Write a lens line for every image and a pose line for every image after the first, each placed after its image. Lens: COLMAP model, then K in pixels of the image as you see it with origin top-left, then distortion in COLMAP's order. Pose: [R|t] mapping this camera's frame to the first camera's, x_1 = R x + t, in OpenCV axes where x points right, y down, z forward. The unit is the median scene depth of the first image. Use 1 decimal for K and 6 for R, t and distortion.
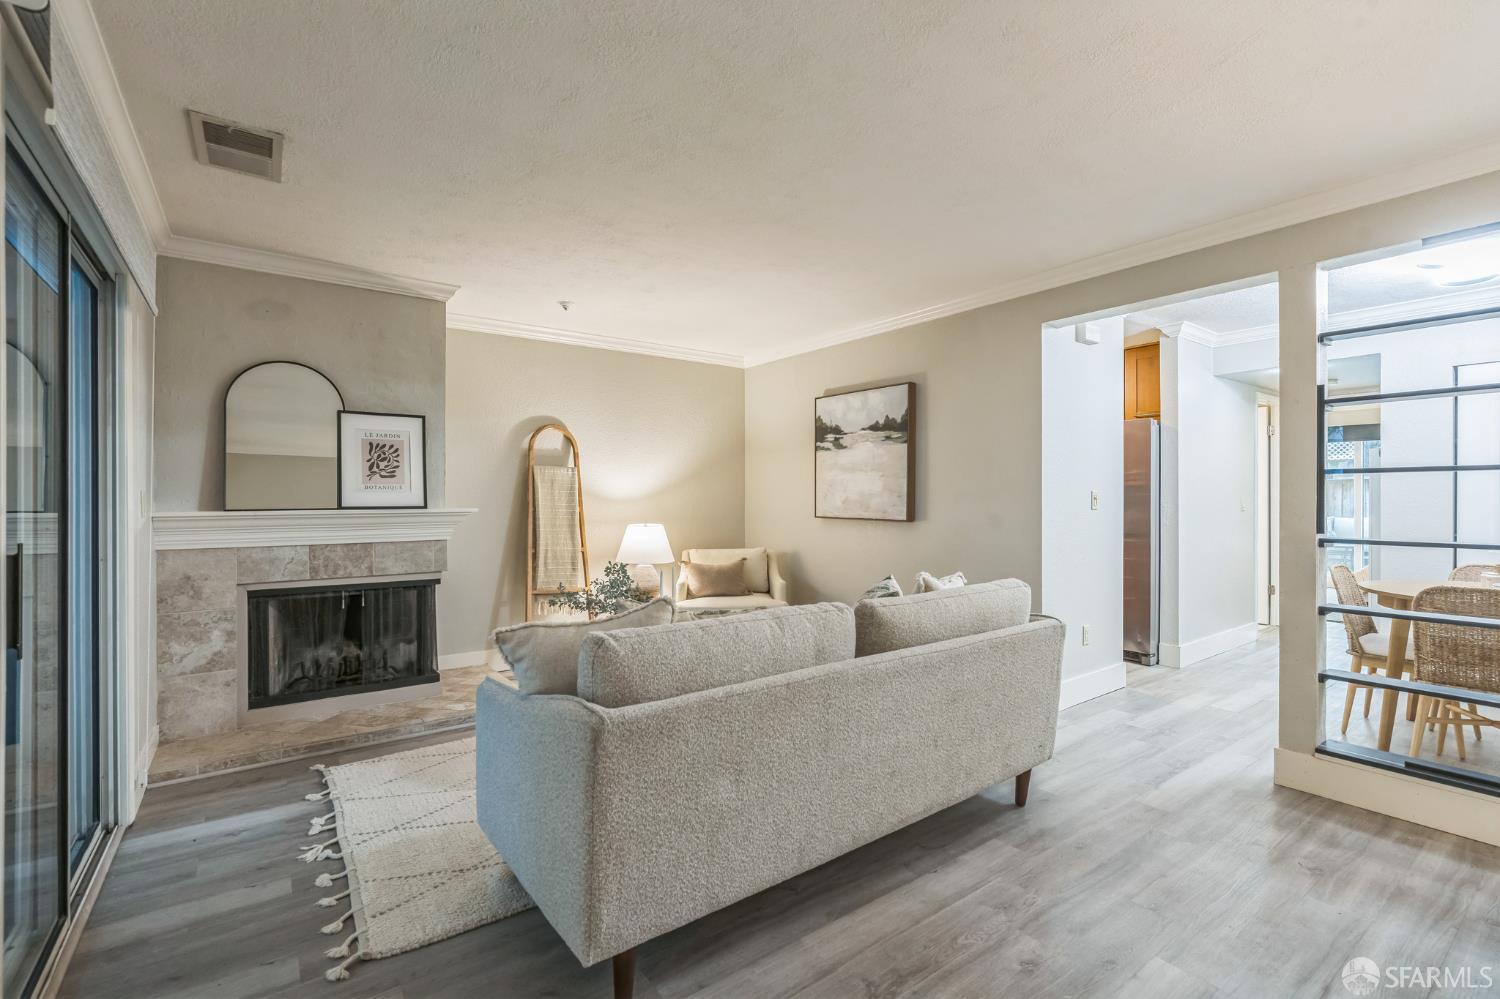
lens RADIAL K [[673.1, 0, 744.3], [0, 673.1, 498.9], [0, 0, 1]] dist [-0.015099, 0.000210]
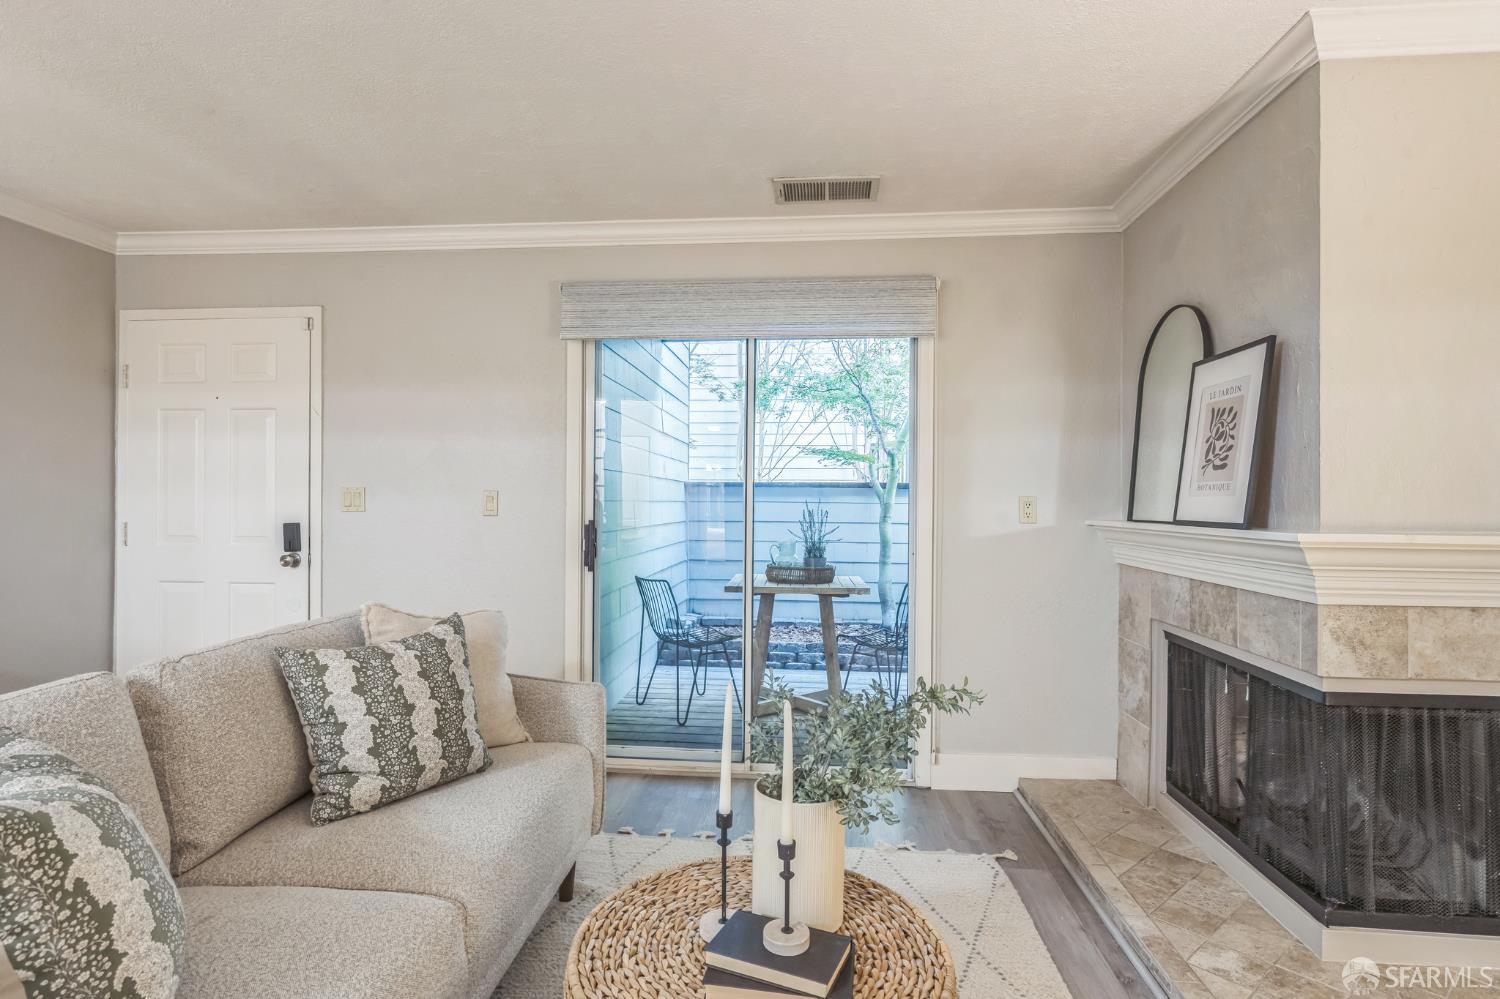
lens RADIAL K [[771.4, 0, 755.6], [0, 771.4, 495.5], [0, 0, 1]] dist [-0.007377, 0.001812]
pose [[-0.659370, -0.006633, -0.751789, 0.145017], [-0.012367, 0.999921, 0.002024, -0.005541], [0.751717, 0.010632, -0.659400, 0.892329]]
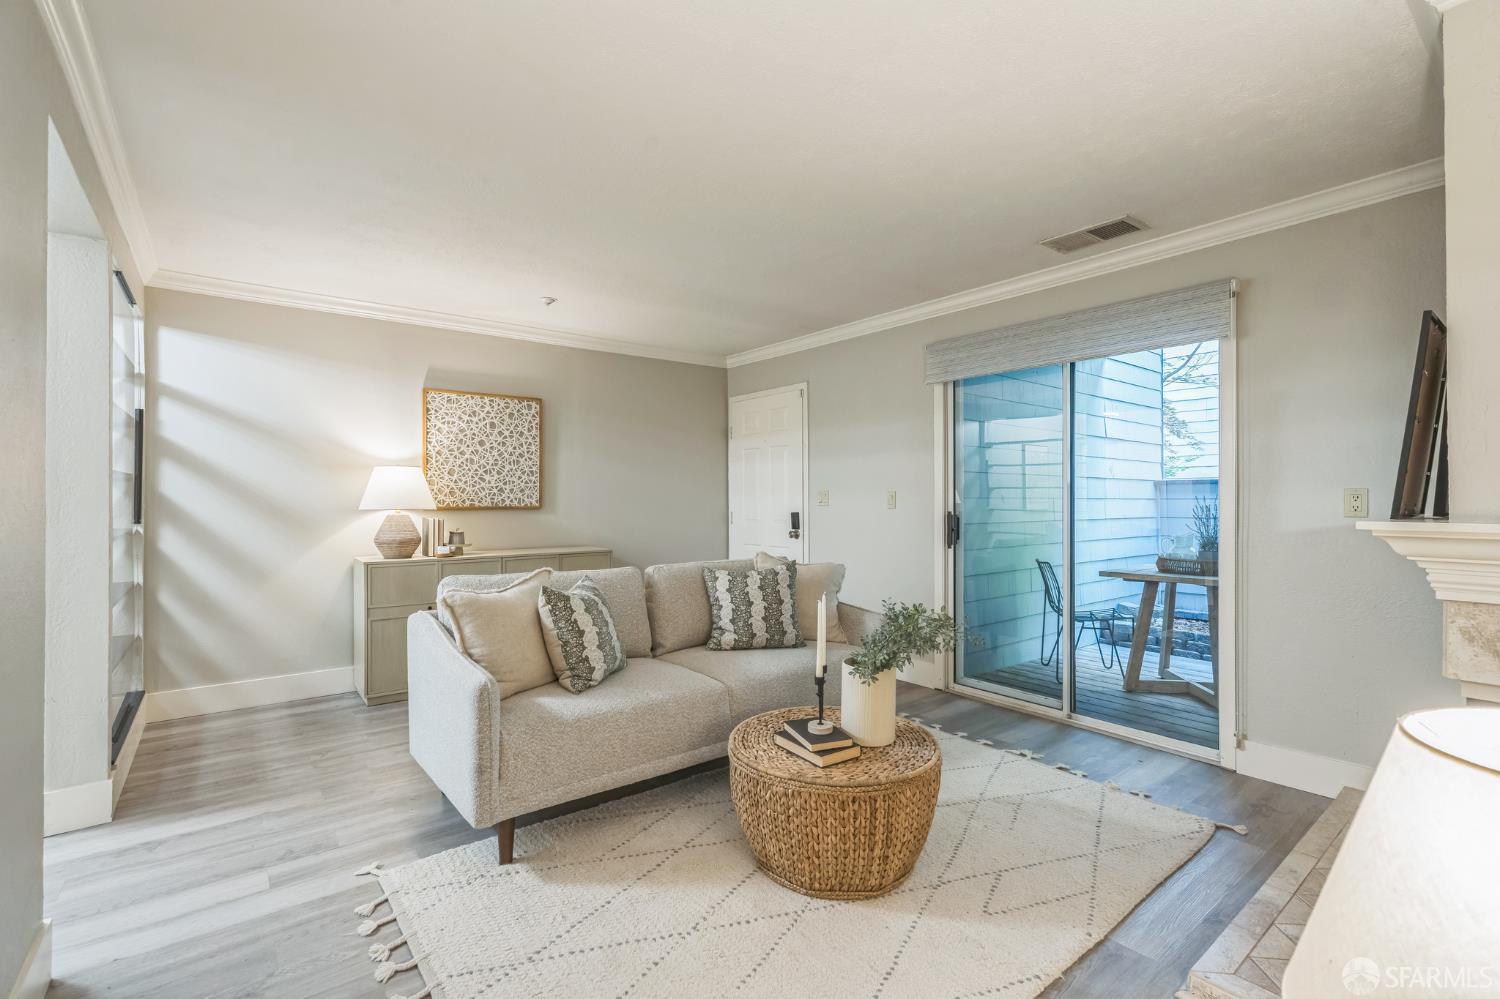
lens RADIAL K [[673.1, 0, 742.1], [0, 673.1, 496.2], [0, 0, 1]] dist [-0.015099, 0.000210]
pose [[-0.999639, 0.002629, -0.026754, -0.010039], [0.002490, 0.999983, 0.005217, -0.004305], [0.026767, 0.005149, -0.999628, 1.173930]]
